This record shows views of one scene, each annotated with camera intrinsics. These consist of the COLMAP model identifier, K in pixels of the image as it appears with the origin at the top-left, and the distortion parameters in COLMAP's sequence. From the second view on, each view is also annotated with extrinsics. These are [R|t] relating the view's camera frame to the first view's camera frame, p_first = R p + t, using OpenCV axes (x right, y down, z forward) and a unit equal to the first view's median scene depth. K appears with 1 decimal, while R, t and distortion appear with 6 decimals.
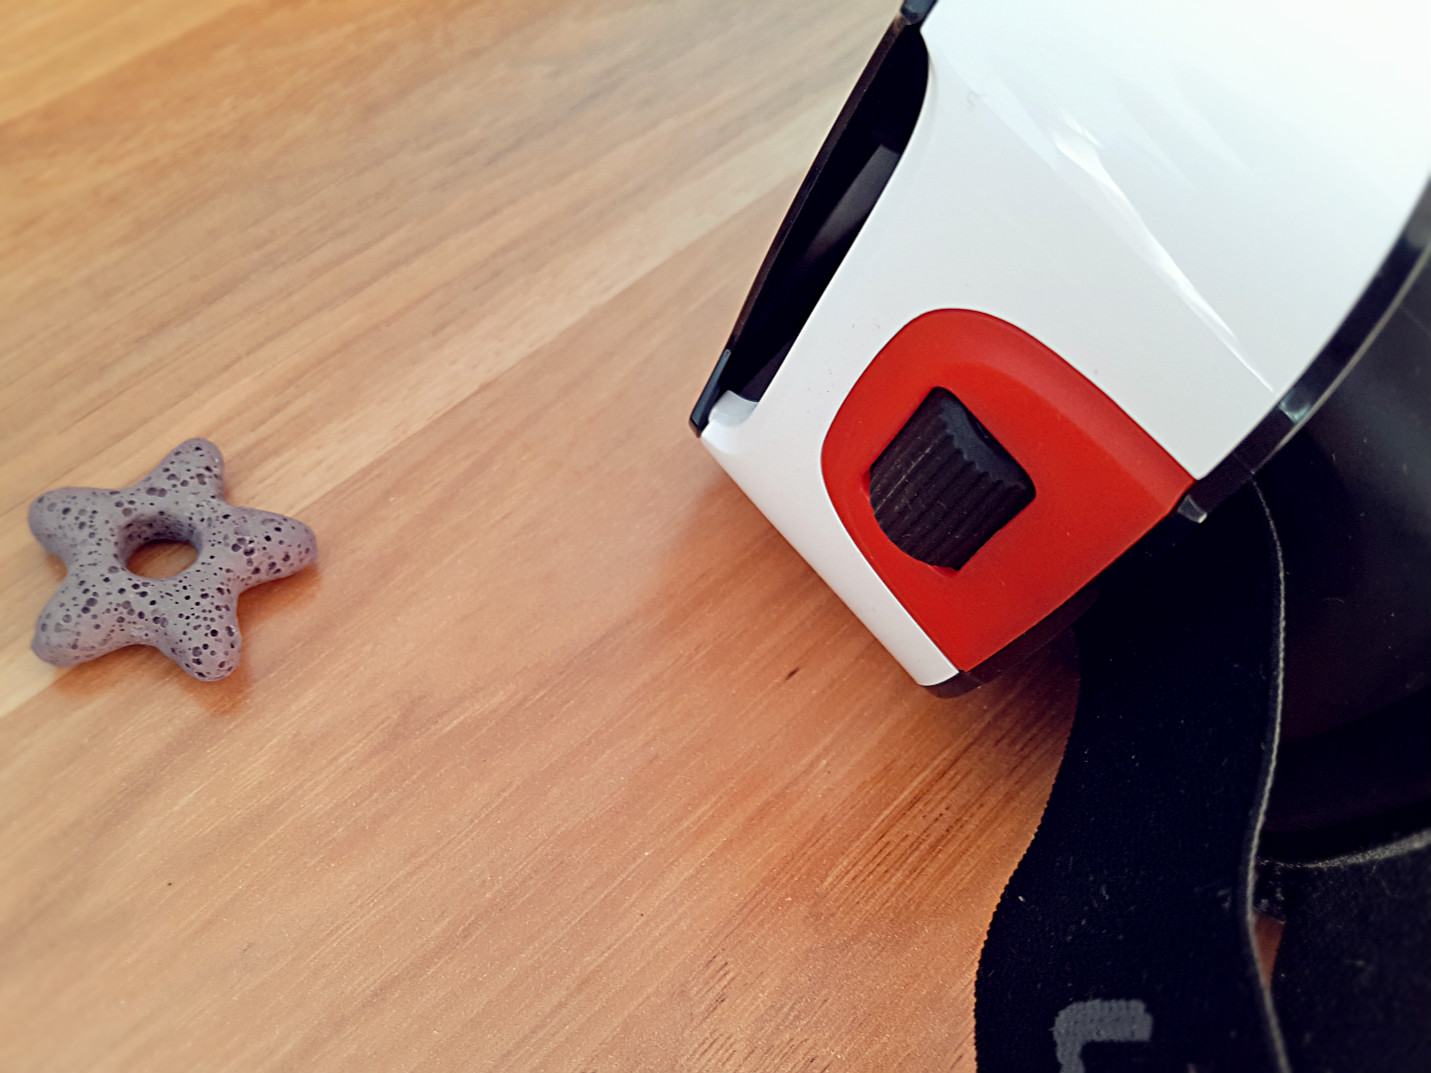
lens RADIAL K [[1349.6, 0, 627.5], [0, 1349.6, 578.3], [0, 0, 1]] dist [-0.061788, 0.002900]
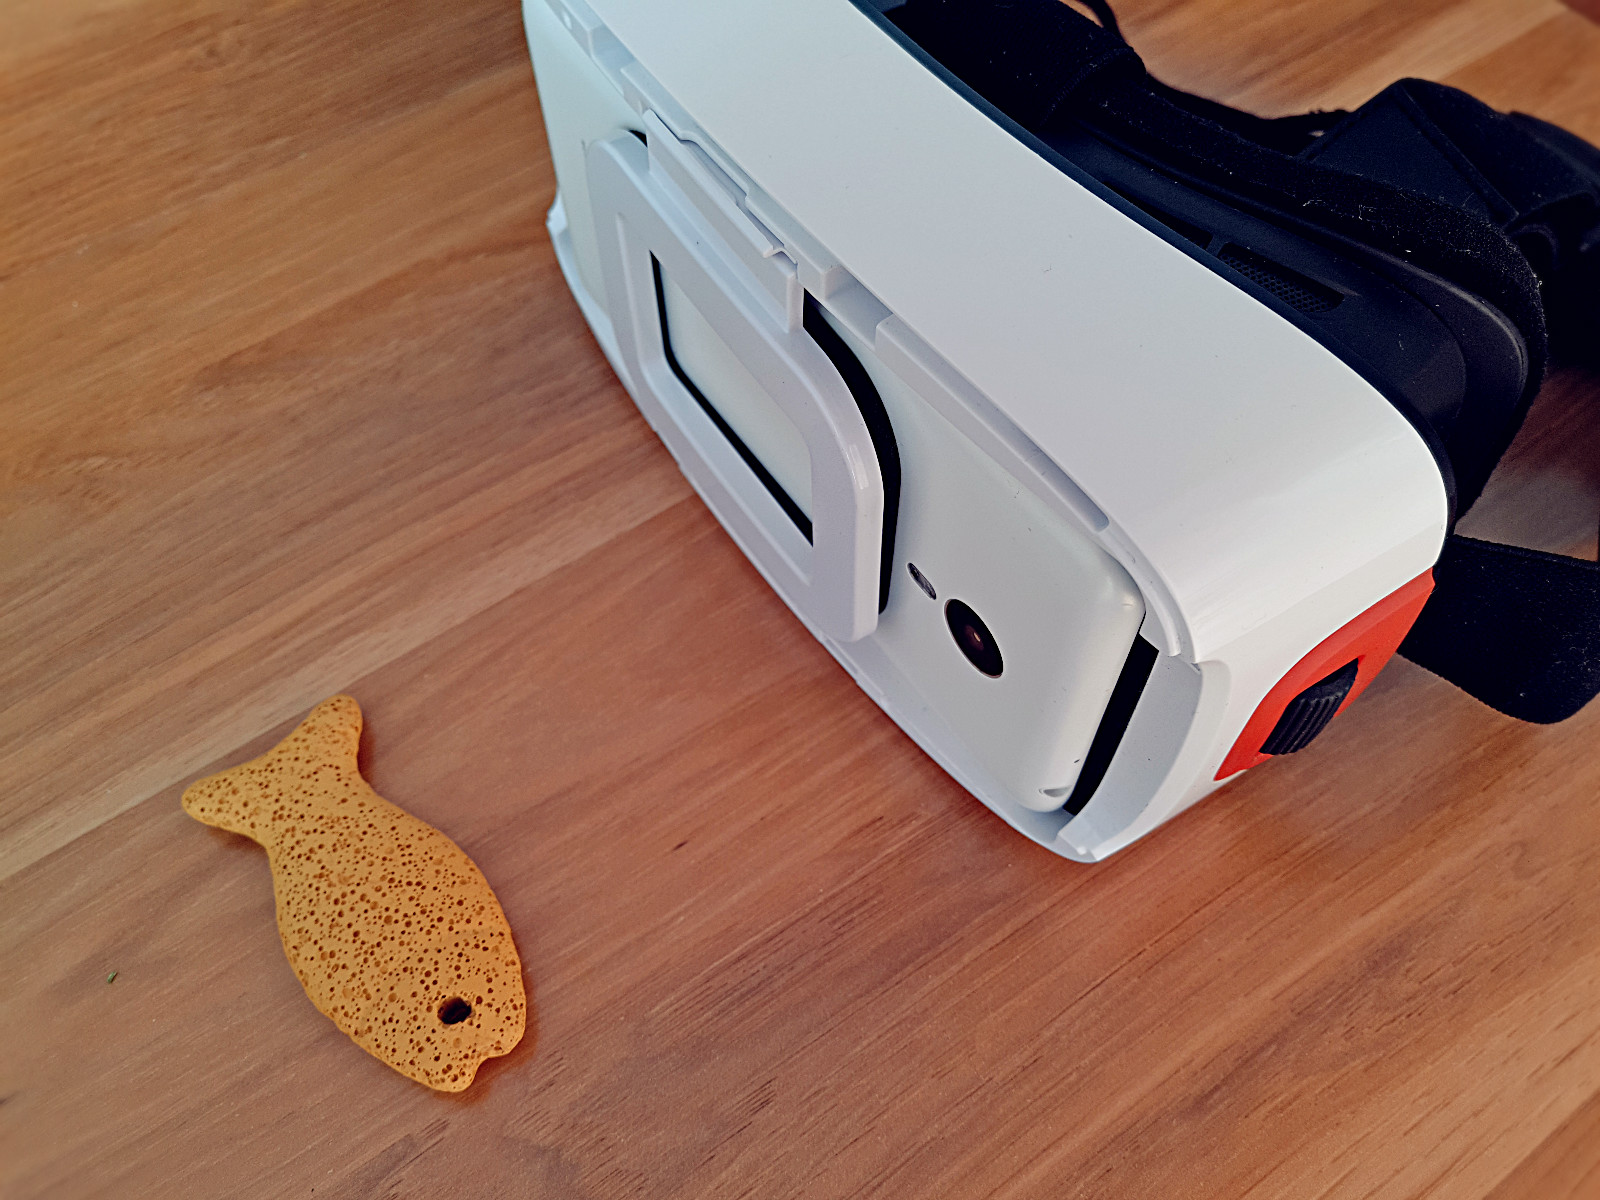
lens RADIAL K [[1332.5, 0, 800.0], [0, 1332.5, 600.0], [0, 0, 1]] dist [-0.051027, 0.035037]
pose [[0.977201, 0.094277, -0.190239, 0.410401], [-0.096692, 0.995308, -0.003435, -0.155360], [0.189023, 0.021752, 0.981732, -0.229103]]
